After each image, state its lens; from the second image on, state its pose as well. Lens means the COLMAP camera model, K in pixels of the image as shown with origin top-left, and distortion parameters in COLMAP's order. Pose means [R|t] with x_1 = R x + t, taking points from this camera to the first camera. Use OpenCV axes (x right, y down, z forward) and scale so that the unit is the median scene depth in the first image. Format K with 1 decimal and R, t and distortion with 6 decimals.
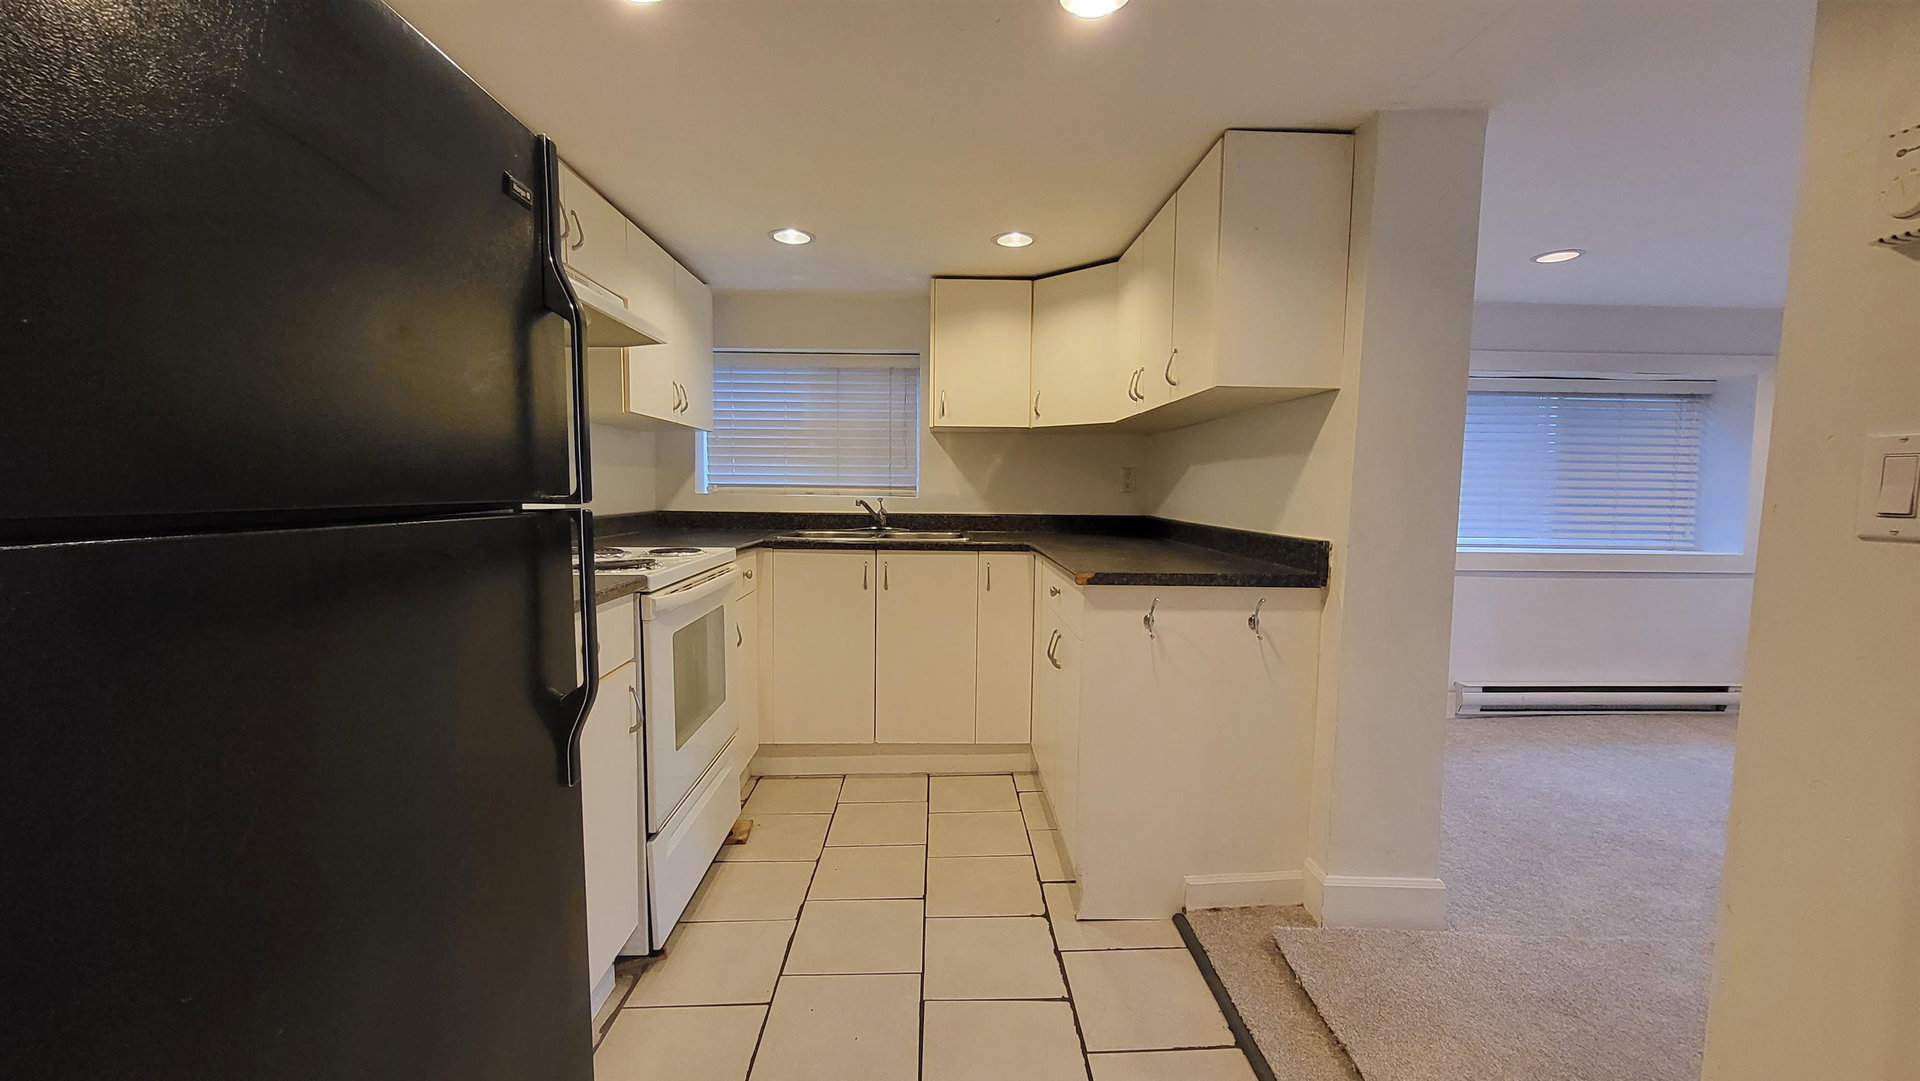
lens RADIAL K [[765.8, 0, 964.4], [0, 765.8, 534.1], [0, 0, 1]] dist [0.003672, -0.002102]
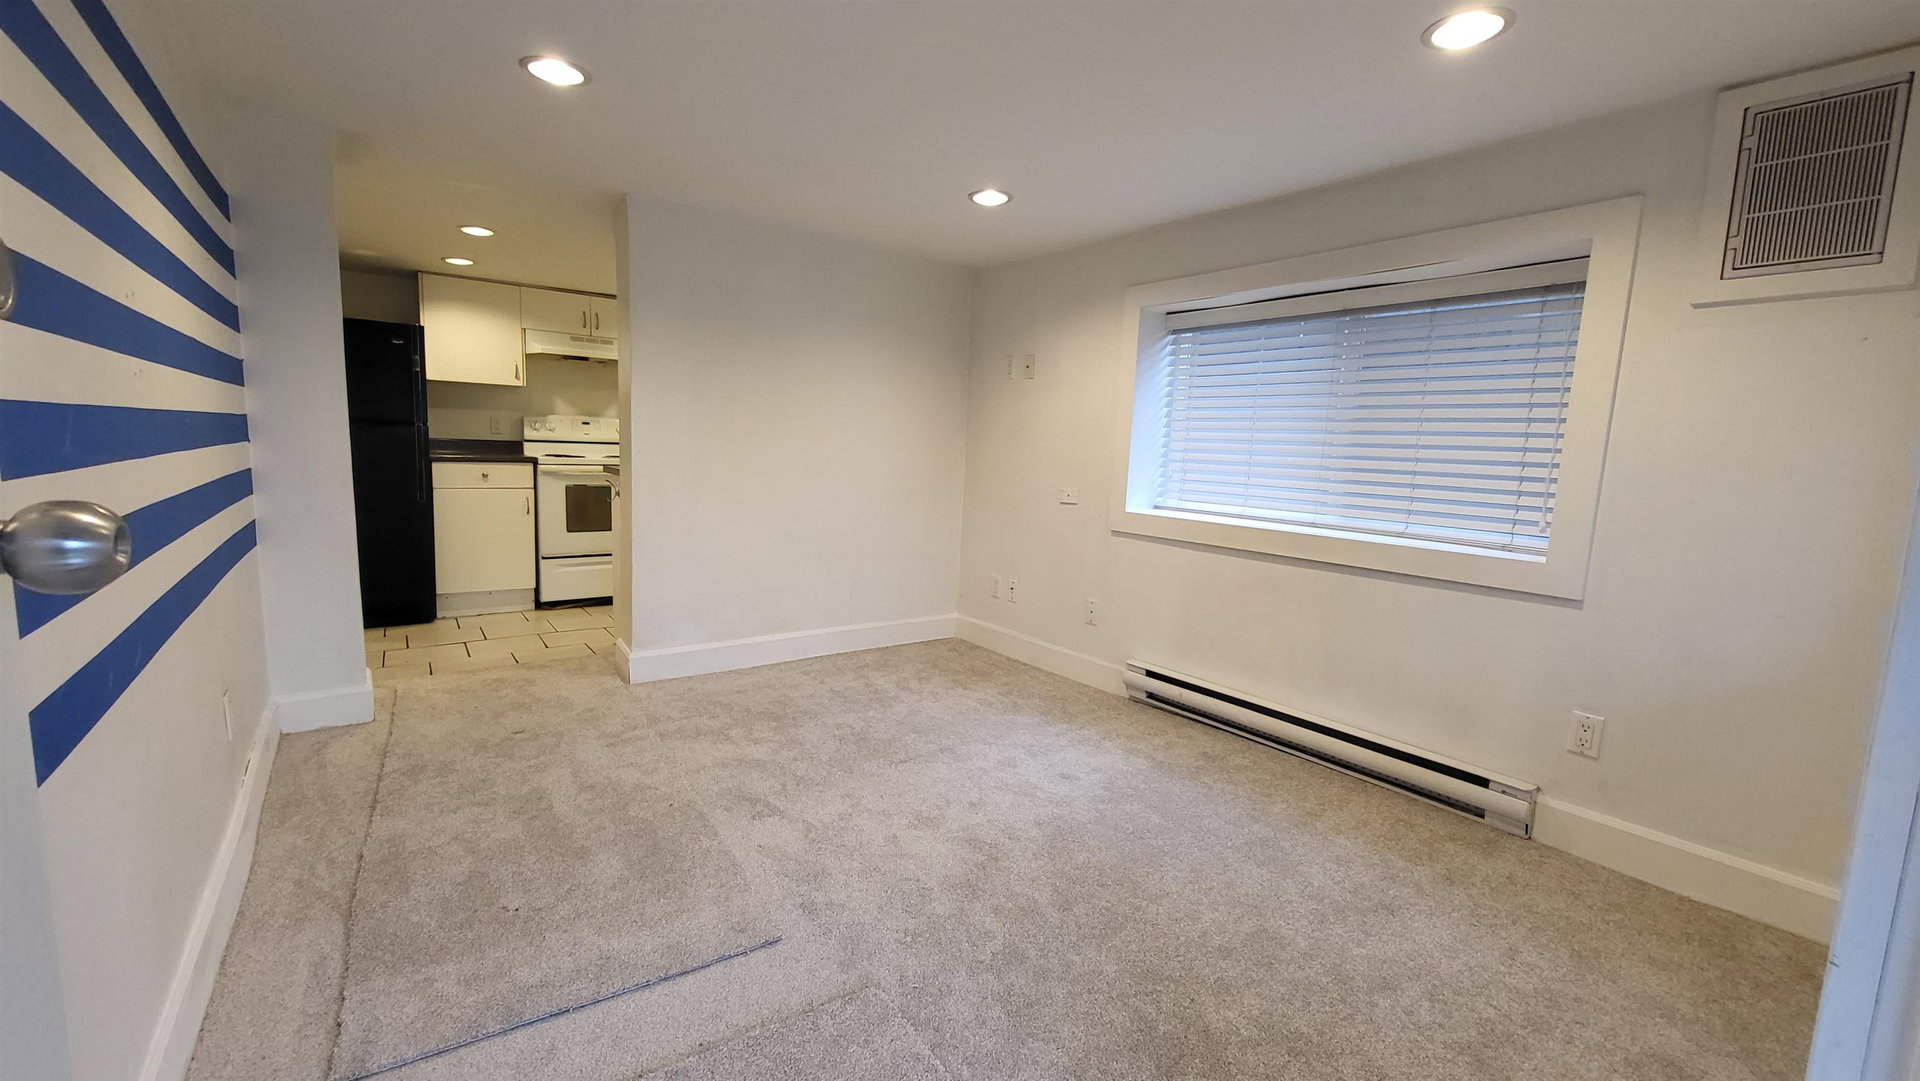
lens RADIAL K [[765.8, 0, 952.8], [0, 765.8, 536.0], [0, 0, 1]] dist [0.003672, -0.002102]
pose [[0.564887, 0.108867, -0.817955, 1.409300], [-0.086030, 0.993627, 0.072835, 0.003899], [0.820672, 0.029225, 0.570652, 0.361080]]
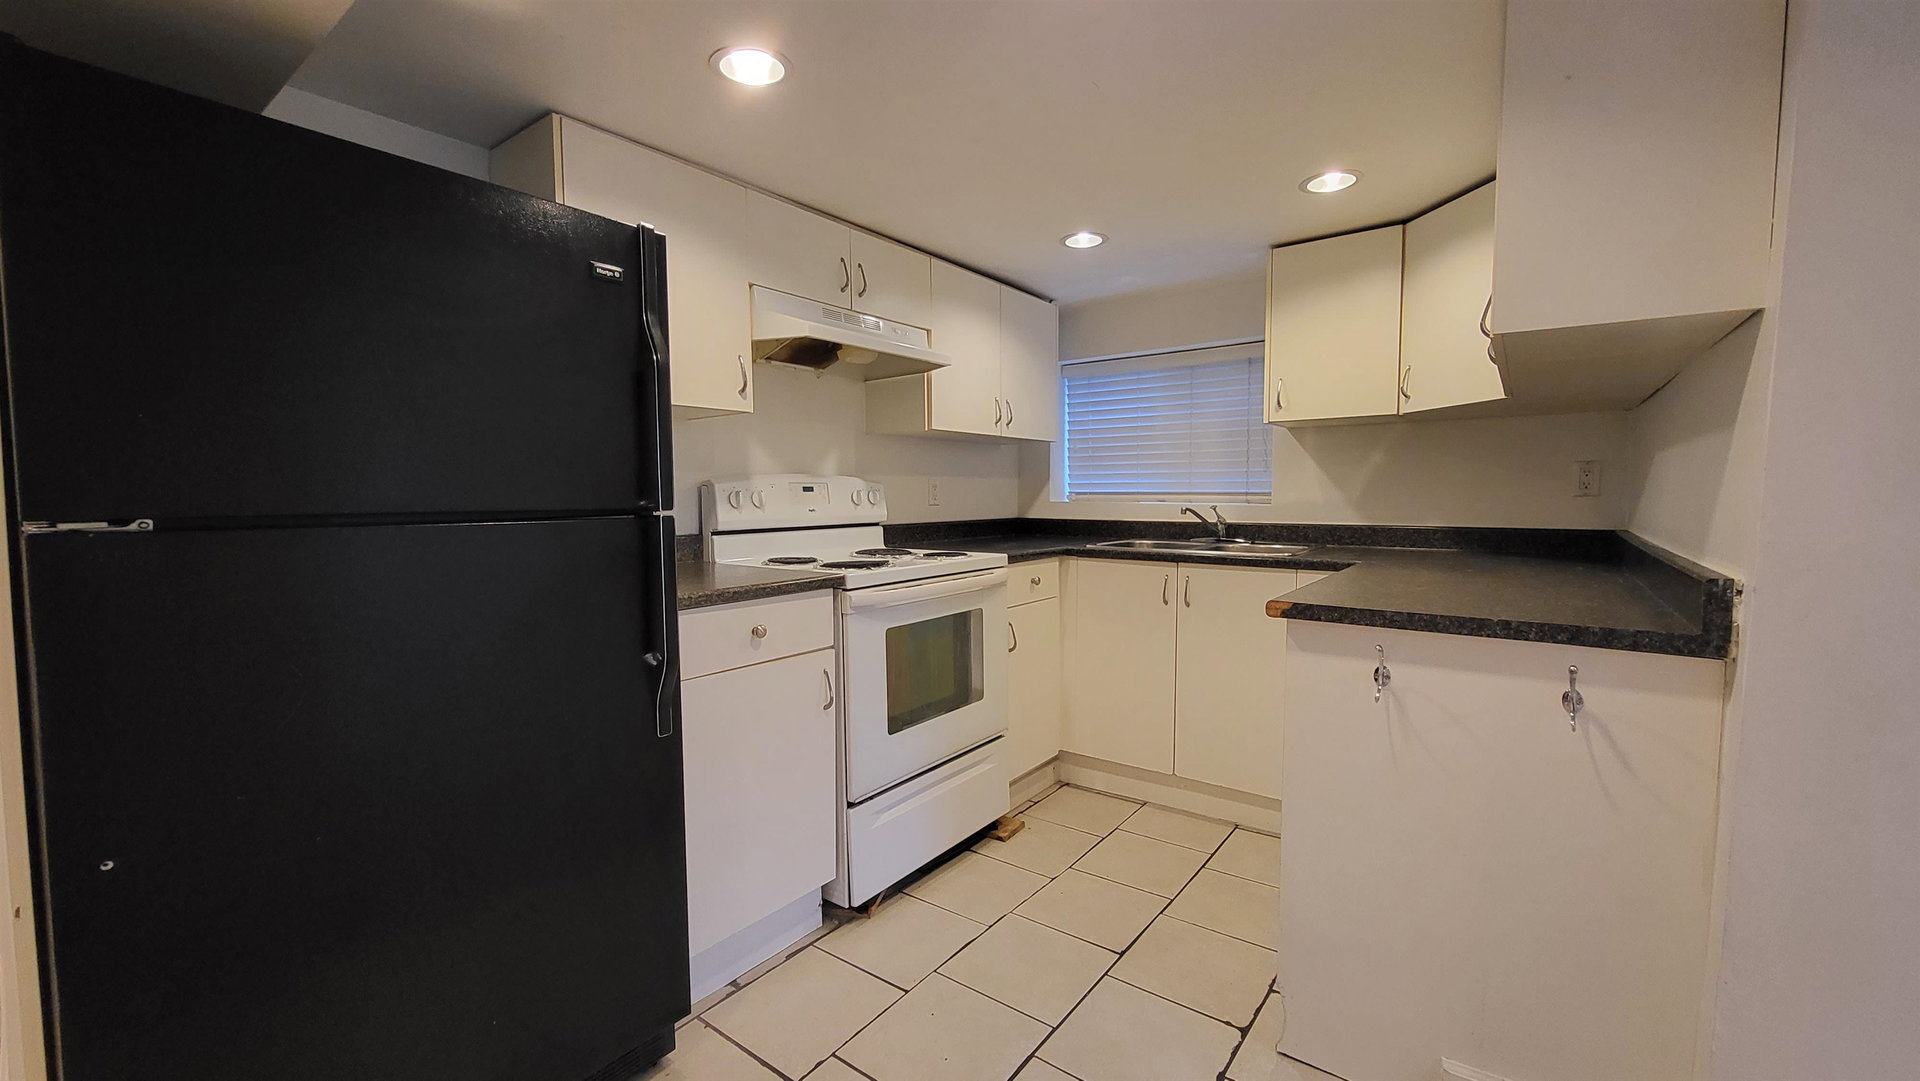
lens RADIAL K [[765.8, 0, 957.4], [0, 765.8, 535.8], [0, 0, 1]] dist [0.003672, -0.002102]
pose [[0.777496, 0.021758, -0.628511, 0.231000], [-0.026934, 0.999636, 0.001287, -0.004856], [0.628310, 0.015928, 0.777800, 0.117553]]
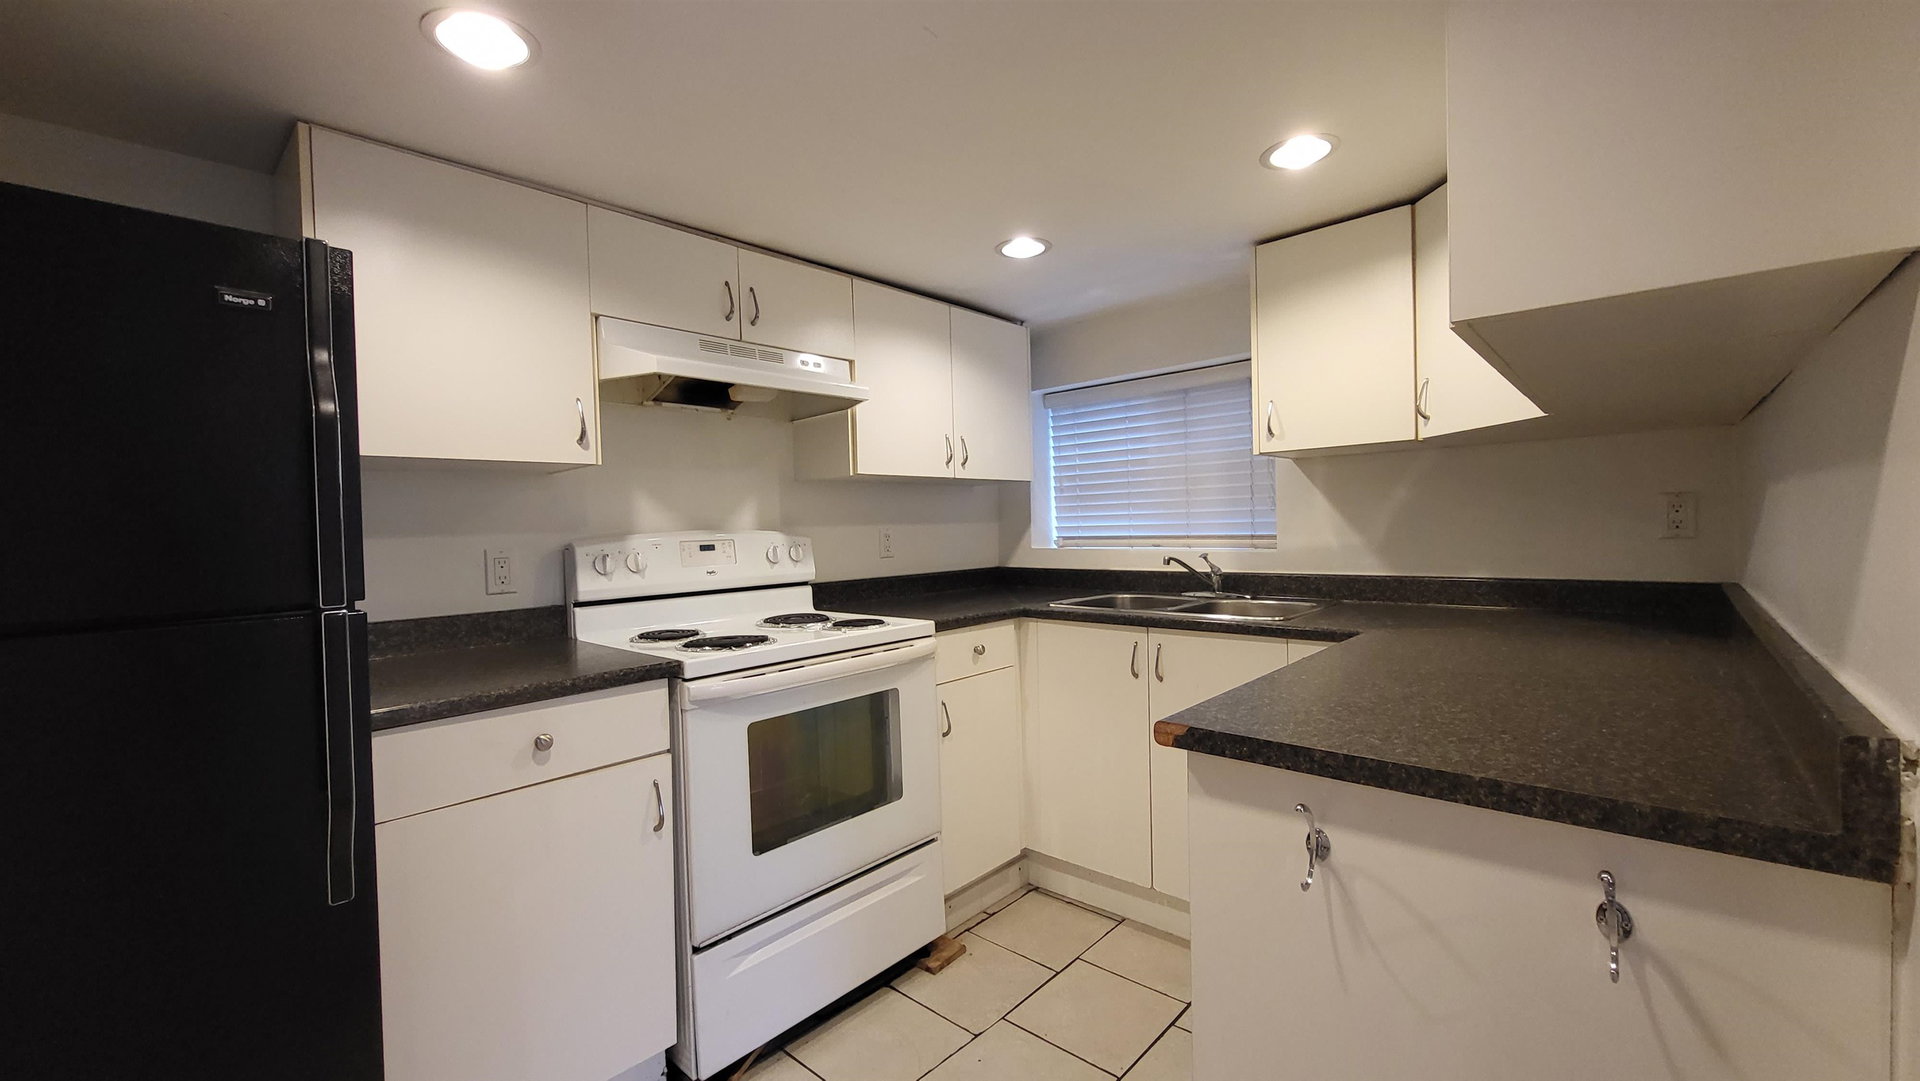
lens RADIAL K [[765.8, 0, 956.2], [0, 765.8, 535.7], [0, 0, 1]] dist [0.003672, -0.002102]
pose [[0.713829, -0.020767, -0.700012, 0.253337], [-0.009451, 0.999184, -0.039280, -0.034291], [0.700256, 0.034655, 0.713050, 0.305065]]
